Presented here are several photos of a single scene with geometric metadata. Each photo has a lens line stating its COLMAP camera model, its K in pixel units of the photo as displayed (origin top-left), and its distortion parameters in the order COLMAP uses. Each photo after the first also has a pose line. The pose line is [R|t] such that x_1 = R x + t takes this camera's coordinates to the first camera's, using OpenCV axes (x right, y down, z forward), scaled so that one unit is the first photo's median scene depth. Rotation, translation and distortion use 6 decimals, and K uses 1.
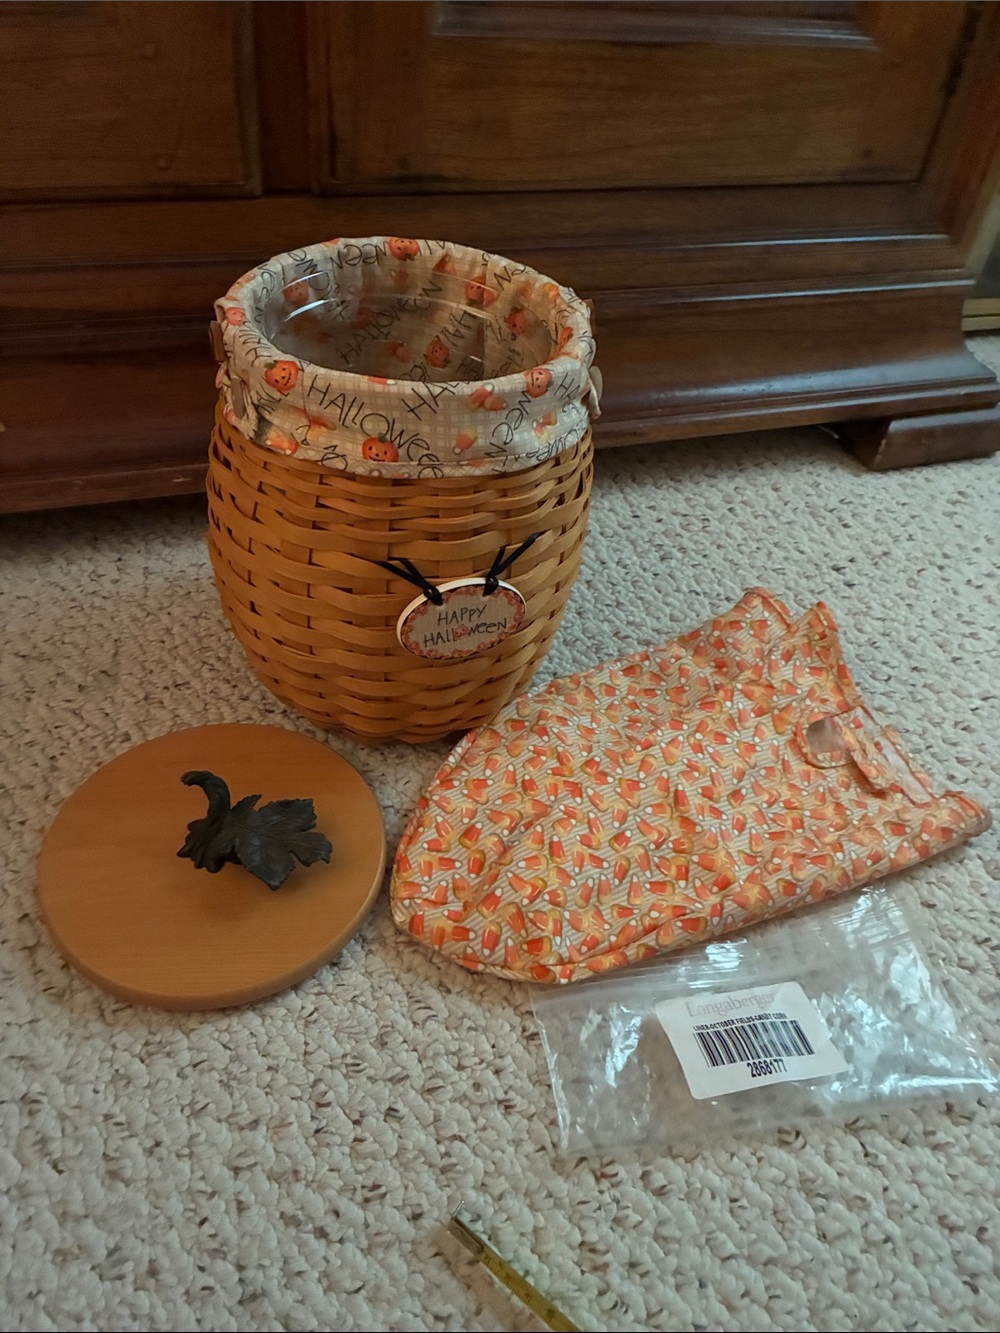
lens RADIAL K [[1034.8, 0, 506.7], [0, 1034.8, 672.4], [0, 0, 1]] dist [0.027774, -0.039786]
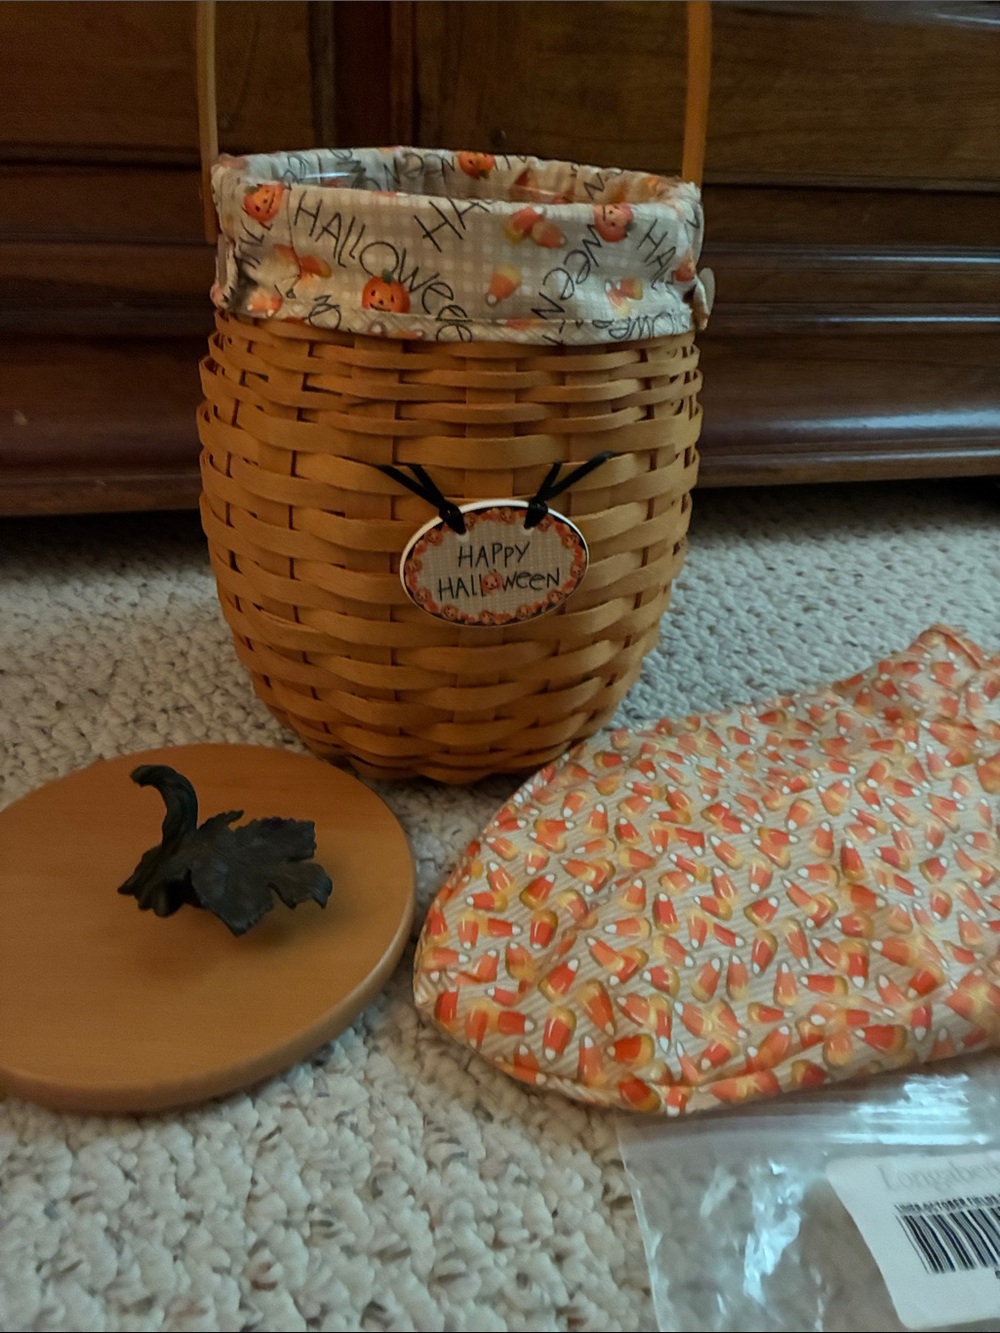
lens RADIAL K [[1034.8, 0, 505.8], [0, 1034.8, 665.4], [0, 0, 1]] dist [0.027774, -0.039786]
pose [[0.993113, 0.017706, -0.115811, 0.018121], [-0.042532, 0.975561, -0.215574, 0.138894], [0.109164, 0.219016, 0.969595, 0.260252]]
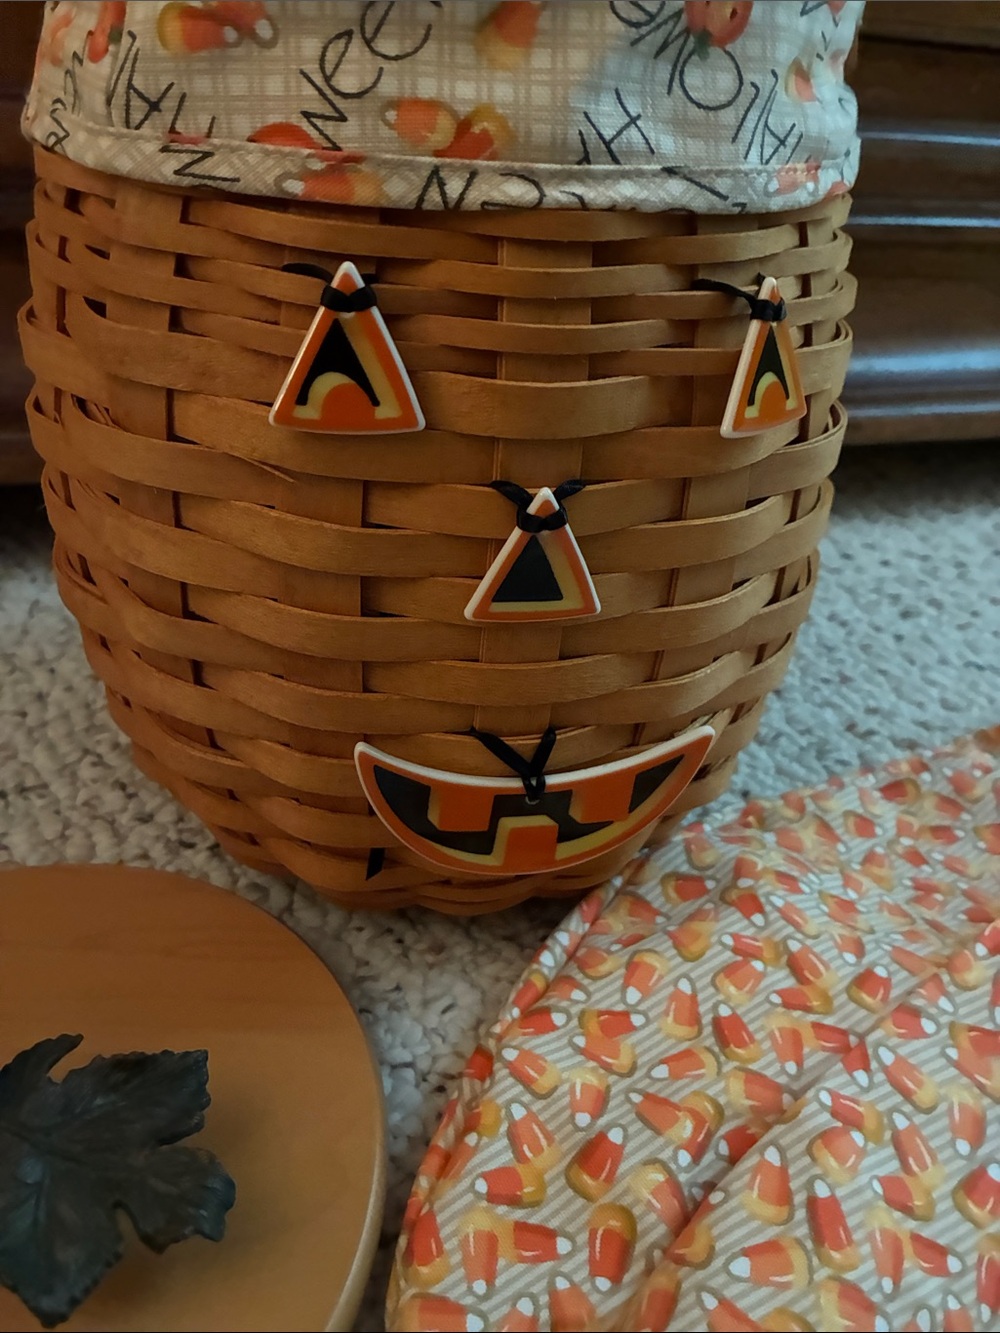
lens RADIAL K [[1034.8, 0, 503.7], [0, 1034.8, 673.9], [0, 0, 1]] dist [0.027774, -0.039786]
pose [[0.996513, 0.015684, -0.081954, -0.034957], [-0.029068, 0.985902, -0.164778, 0.033867], [0.078215, 0.166586, 0.982920, 0.495779]]
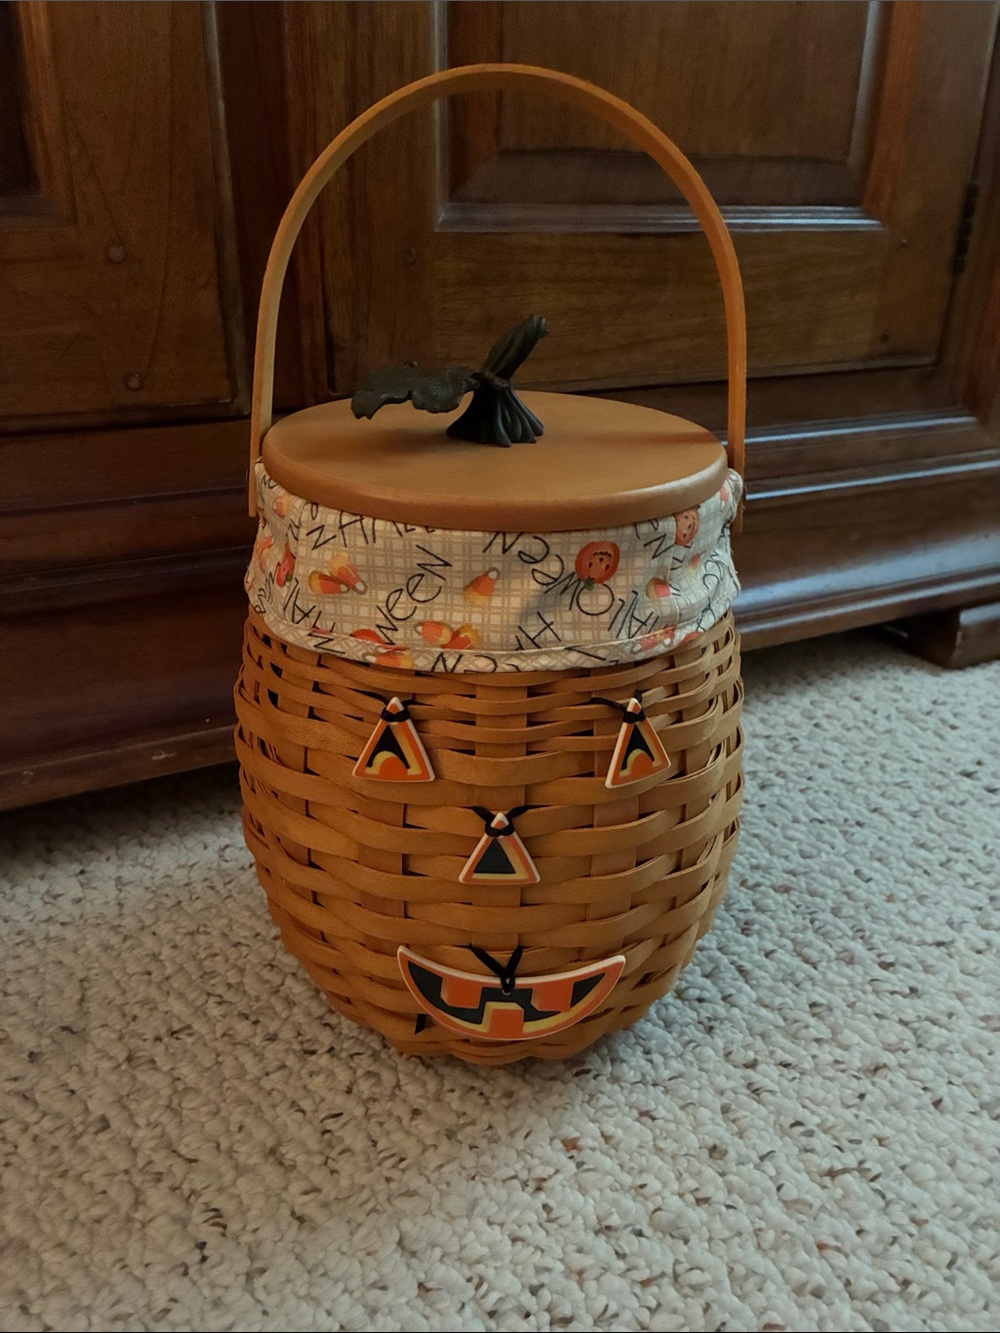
lens RADIAL K [[1034.8, 0, 509.5], [0, 1034.8, 664.1], [0, 0, 1]] dist [0.027774, -0.039786]
pose [[0.990403, -0.117073, 0.073458, -0.115386], [0.133599, 0.947091, -0.291839, 0.011758], [-0.035405, 0.298852, 0.953642, 0.248644]]
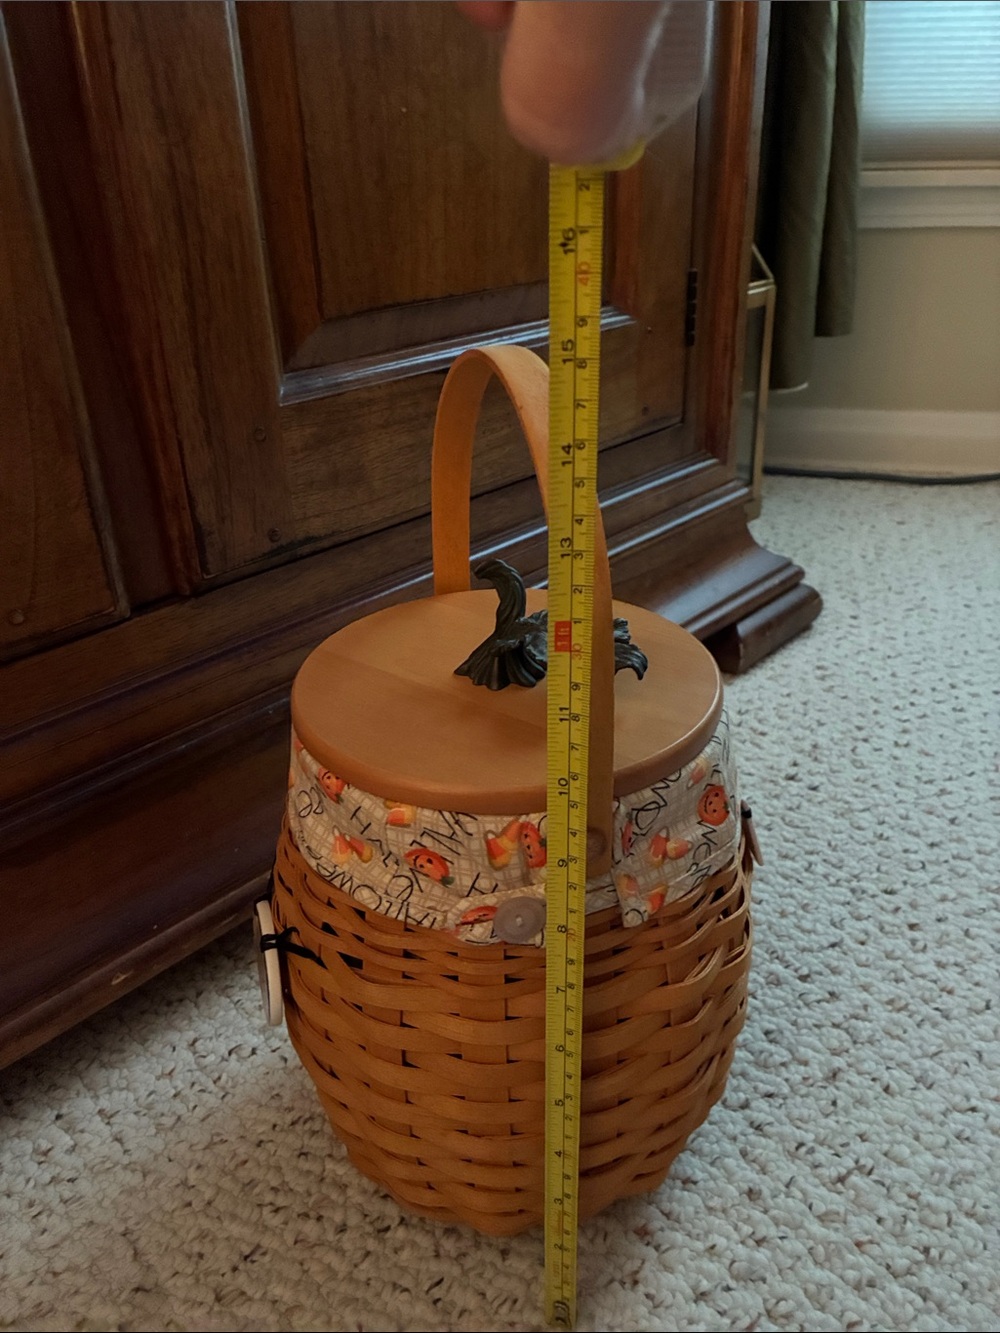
lens RADIAL K [[1034.8, 0, 512.5], [0, 1034.8, 650.2], [0, 0, 1]] dist [0.027774, -0.039786]
pose [[0.882558, -0.313235, 0.350677, -0.275608], [0.394762, 0.898776, -0.190695, -0.155830], [-0.255448, 0.306734, 0.916876, 0.161767]]
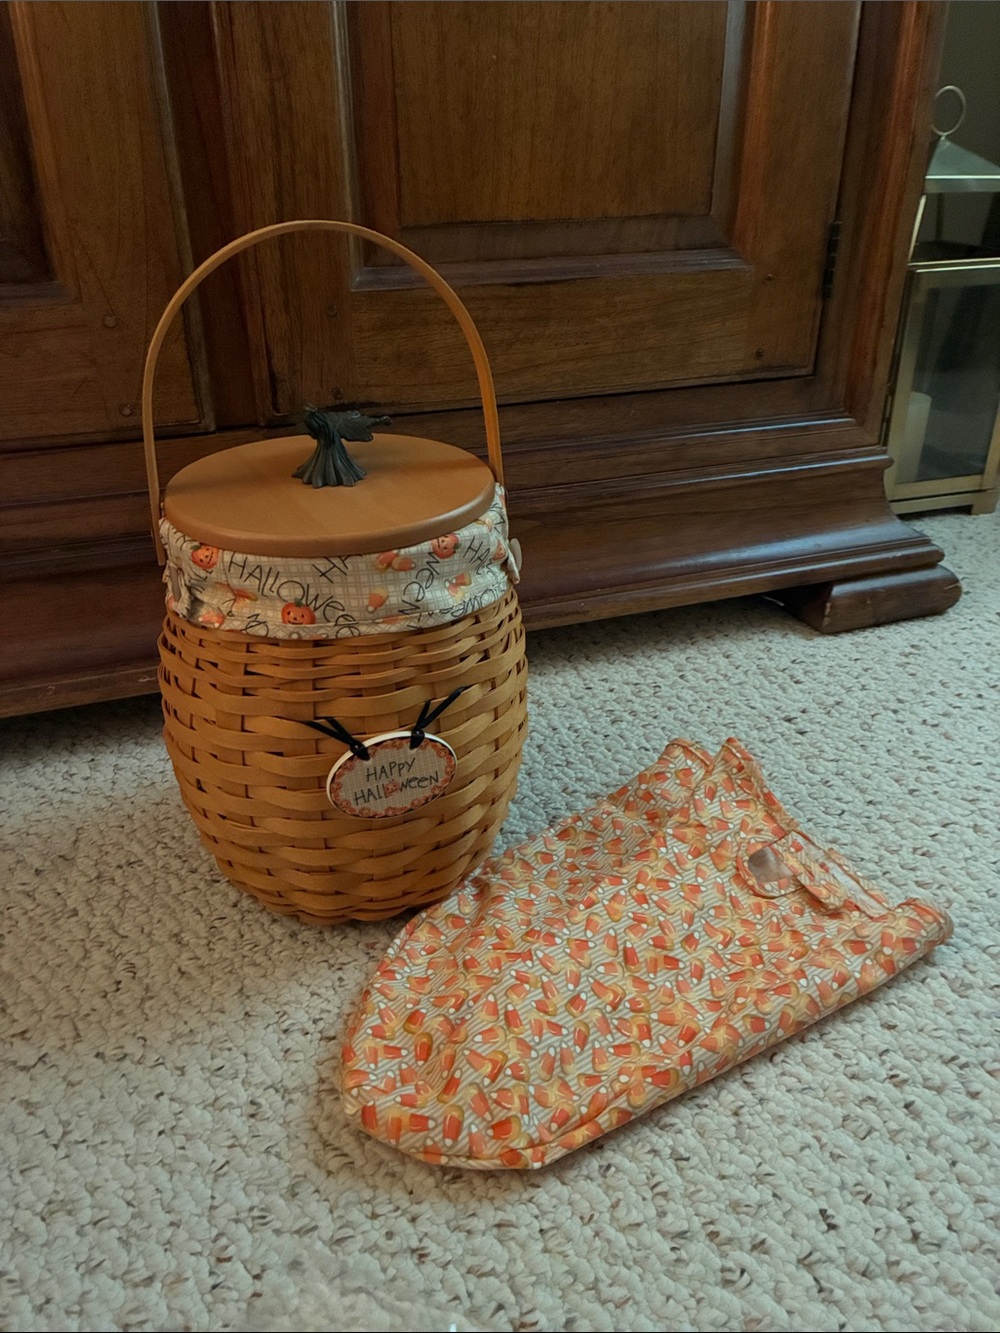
lens RADIAL K [[1034.8, 0, 495.5], [0, 1034.8, 658.5], [0, 0, 1]] dist [0.027774, -0.039786]
pose [[0.994122, -0.089083, -0.061530, 0.126118], [0.069440, 0.960659, -0.268908, 0.119391], [0.083065, 0.263054, 0.961199, -0.017535]]
